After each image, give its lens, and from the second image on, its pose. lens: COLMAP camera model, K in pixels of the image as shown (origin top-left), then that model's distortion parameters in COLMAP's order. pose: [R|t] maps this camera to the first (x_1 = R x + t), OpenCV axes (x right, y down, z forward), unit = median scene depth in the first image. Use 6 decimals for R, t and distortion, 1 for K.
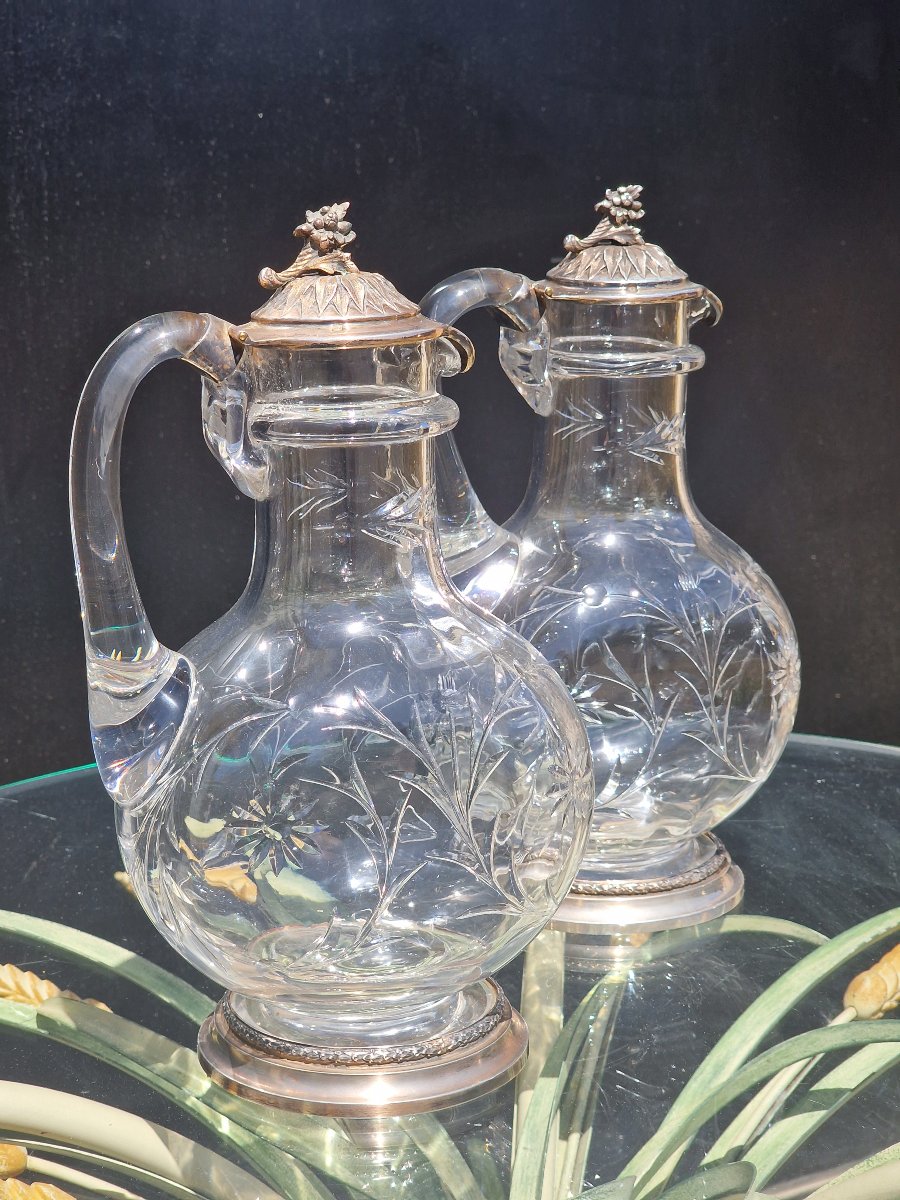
lens RADIAL K [[2338.6, 0, 439.6], [0, 2338.6, 595.2], [0, 0, 1]] dist [0.000539, 0.000000]
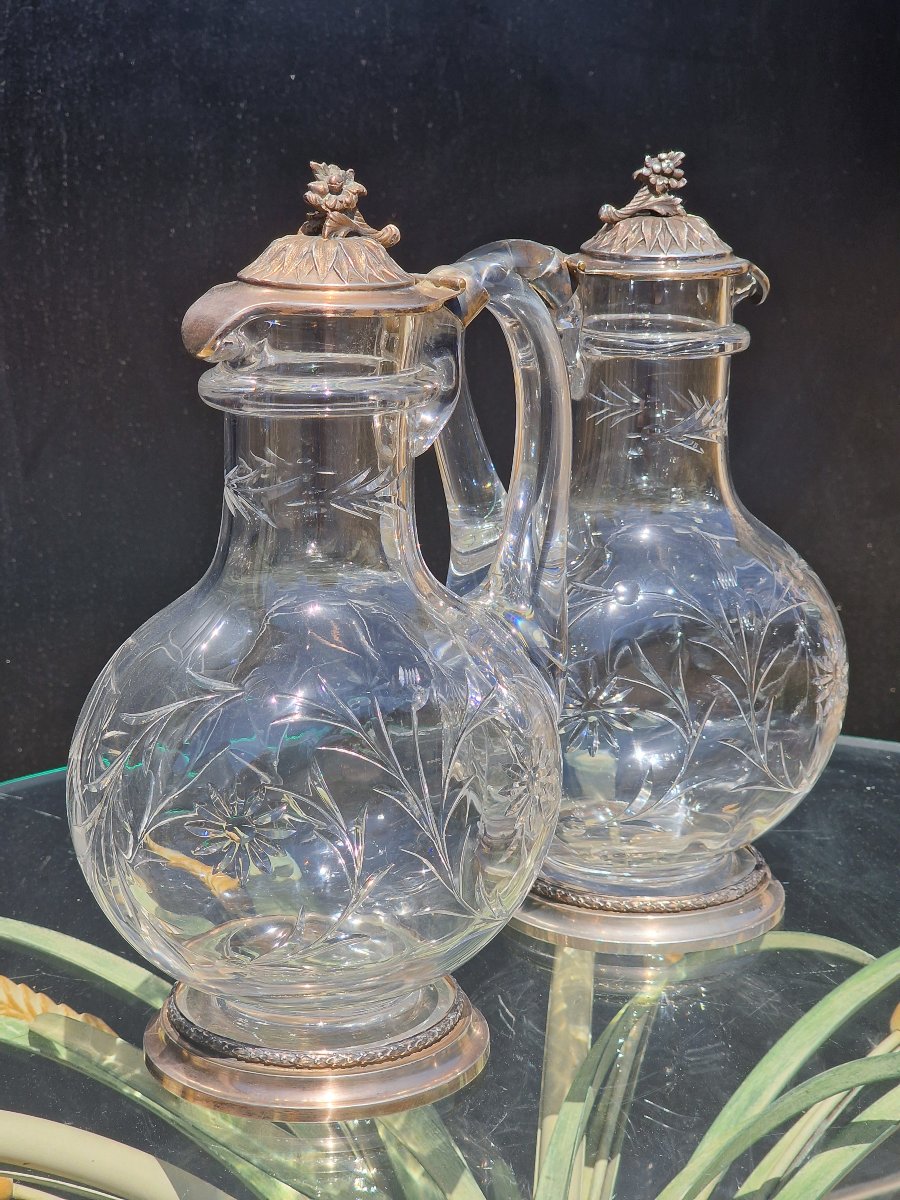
lens RADIAL K [[2338.6, 0, 461.4], [0, 2338.6, 607.4], [0, 0, 1]] dist [0.000539, 0.000000]
pose [[0.999782, 0.012136, -0.016990, 0.014624], [-0.011845, 0.999783, 0.017135, -0.008418], [0.017194, -0.016930, 0.999709, 0.060659]]
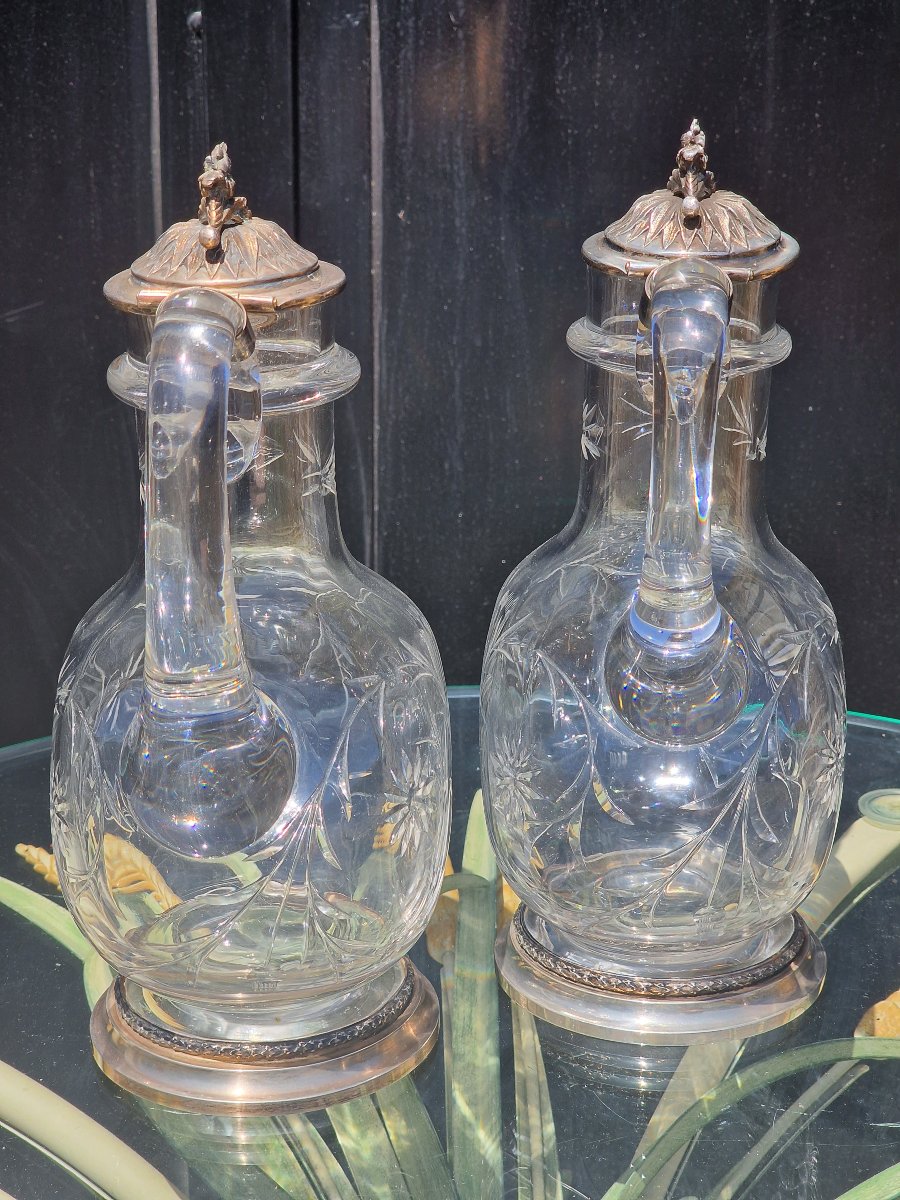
lens RADIAL K [[2338.6, 0, 451.4], [0, 2338.6, 568.6], [0, 0, 1]] dist [0.000539, 0.000000]
pose [[0.782749, 0.187706, -0.593355, 0.469932], [-0.125819, 0.981472, 0.144506, -0.127747], [0.609486, -0.038456, 0.791864, 0.299384]]
